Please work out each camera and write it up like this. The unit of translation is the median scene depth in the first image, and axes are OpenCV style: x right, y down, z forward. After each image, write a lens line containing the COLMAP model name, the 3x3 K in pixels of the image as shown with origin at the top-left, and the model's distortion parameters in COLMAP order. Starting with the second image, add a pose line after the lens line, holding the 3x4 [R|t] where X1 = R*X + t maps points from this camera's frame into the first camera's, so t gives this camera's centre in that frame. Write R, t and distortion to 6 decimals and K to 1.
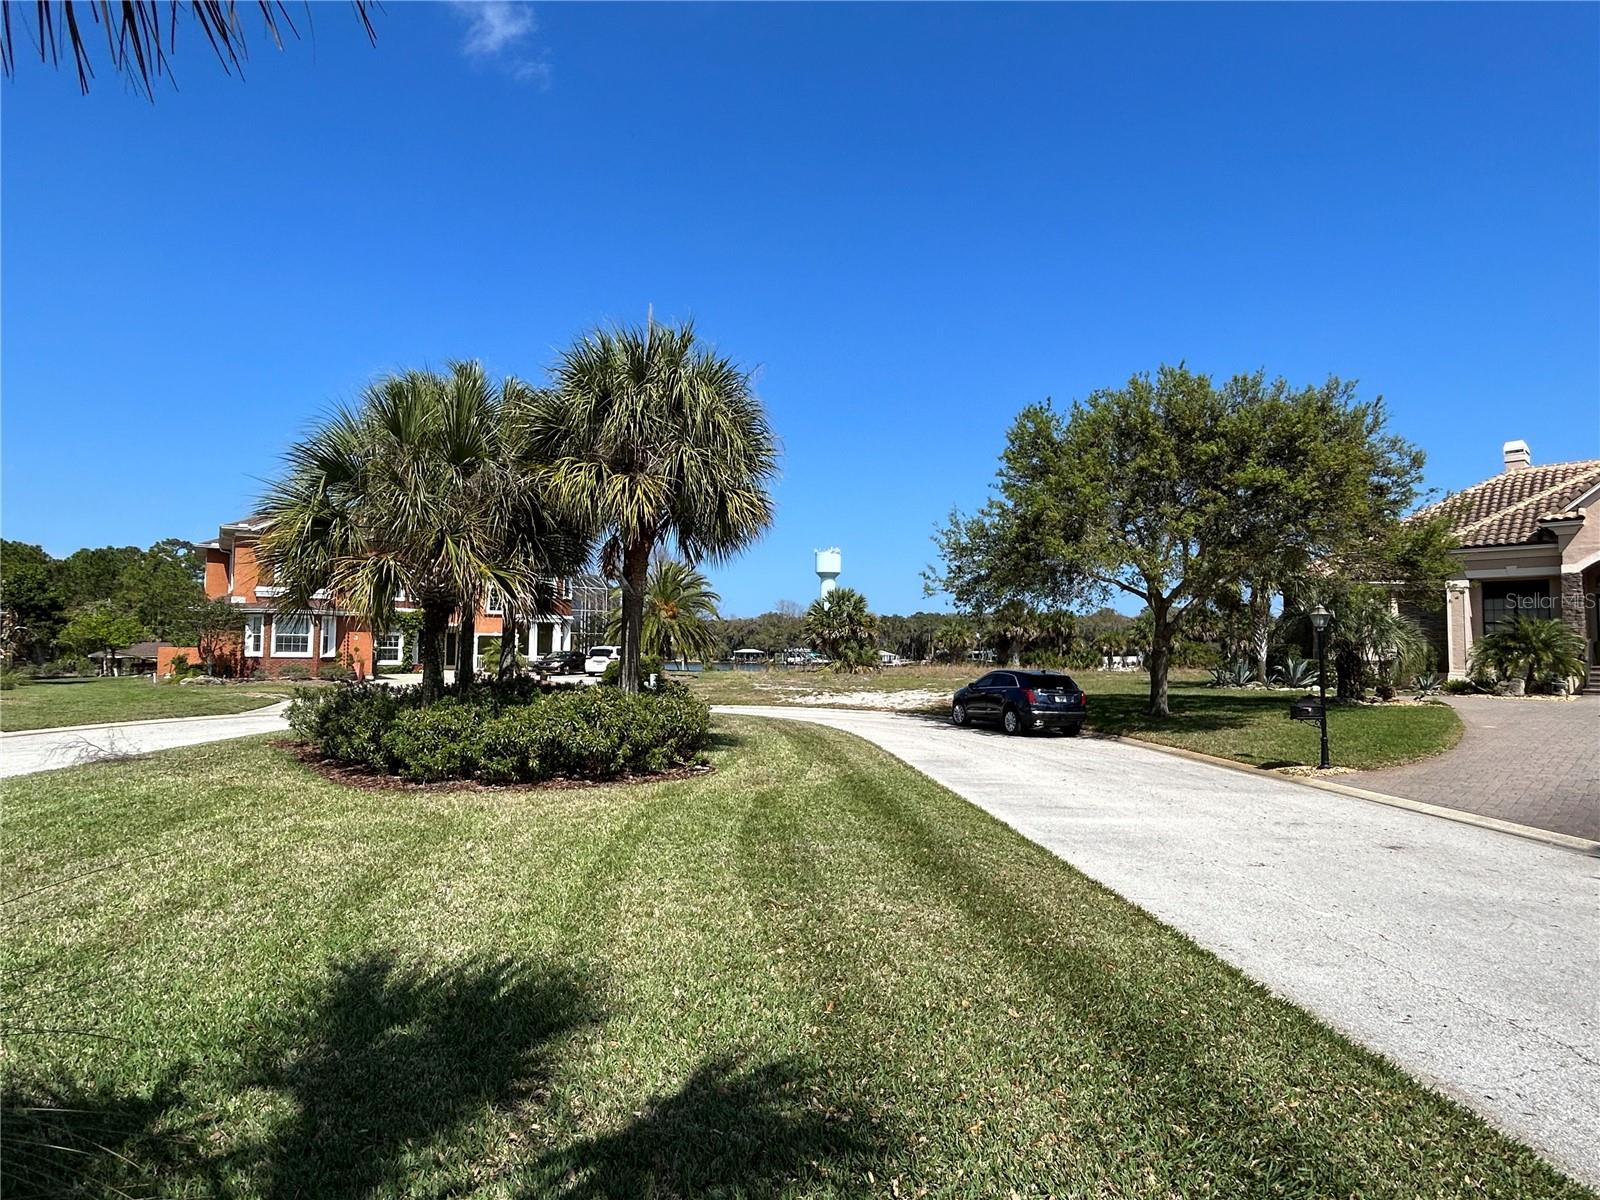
lens RADIAL K [[855.7, 0, 800.0], [0, 855.7, 600.0], [0, 0, 1]] dist [0.001490, 0.000126]
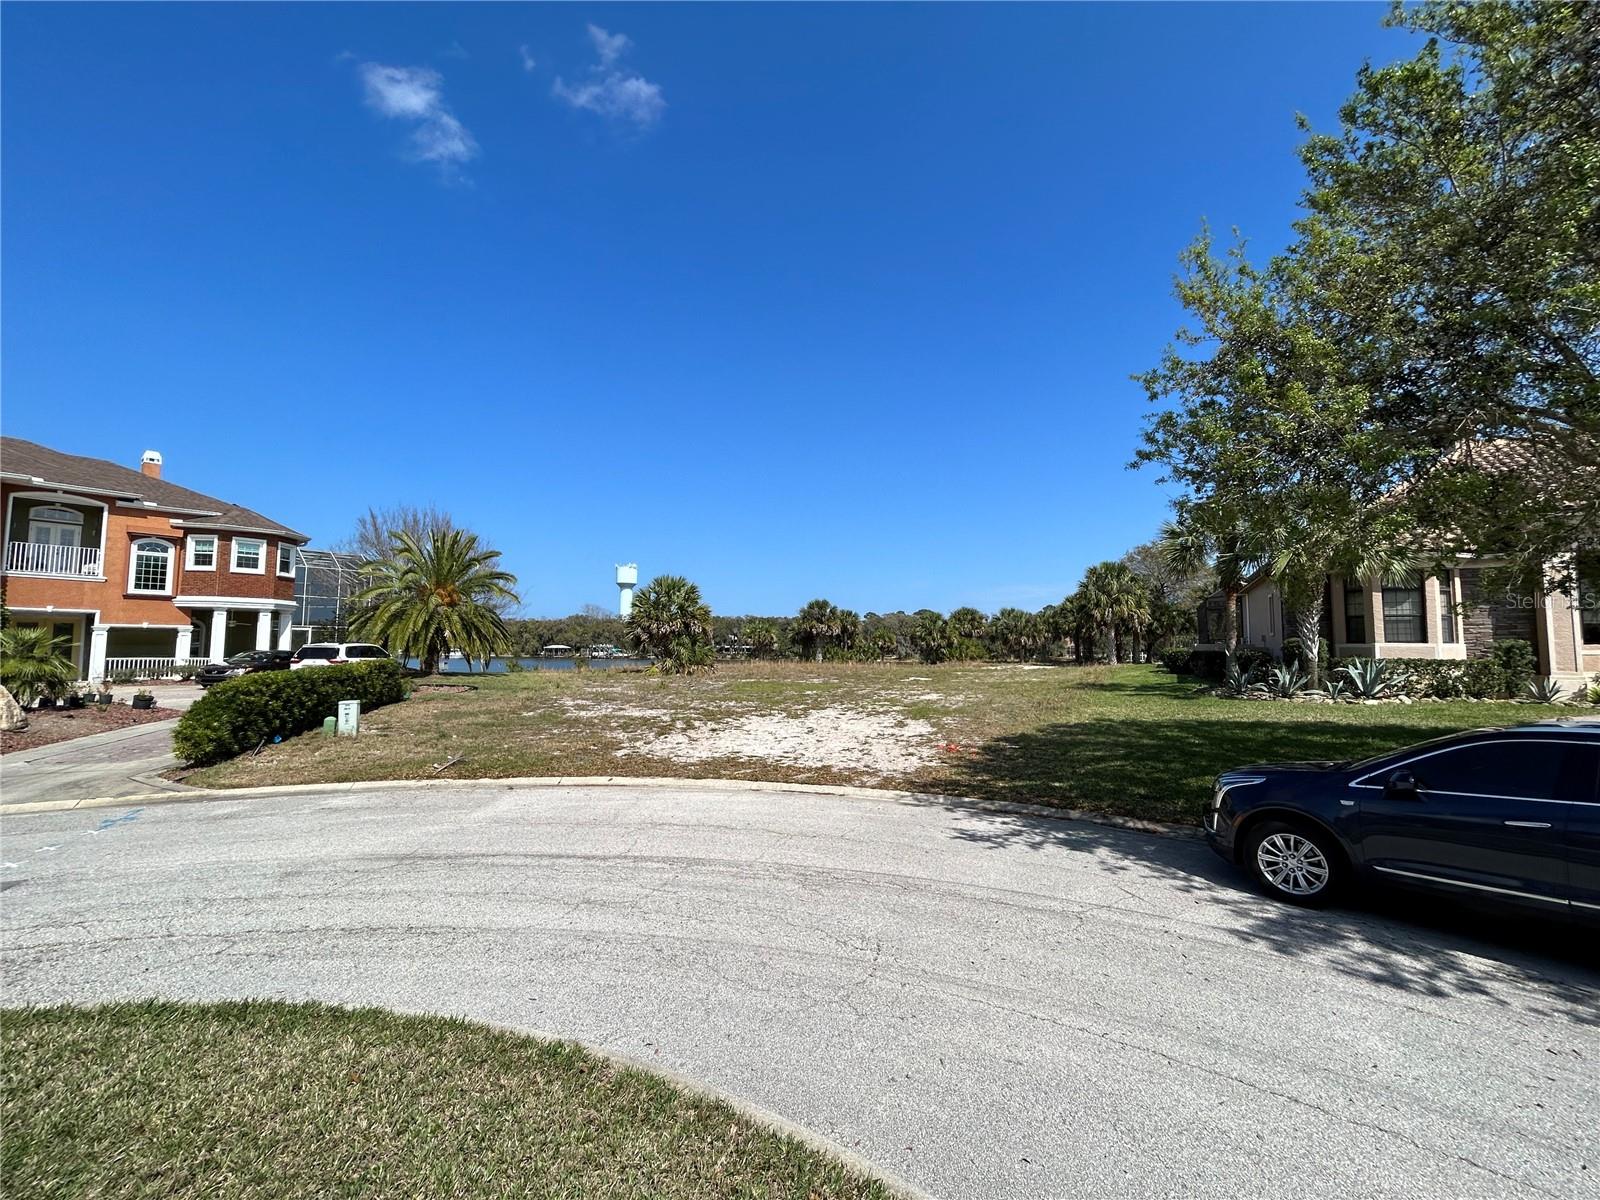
lens RADIAL K [[647.4, 0, 800.0], [0, 647.4, 600.0], [0, 0, 1]] dist [-0.001824, -0.000090]
pose [[0.955884, 0.016613, 0.293275, -0.019757], [-0.013254, 0.999822, -0.013438, 0.018293], [-0.293446, 0.008958, 0.955934, 0.337298]]
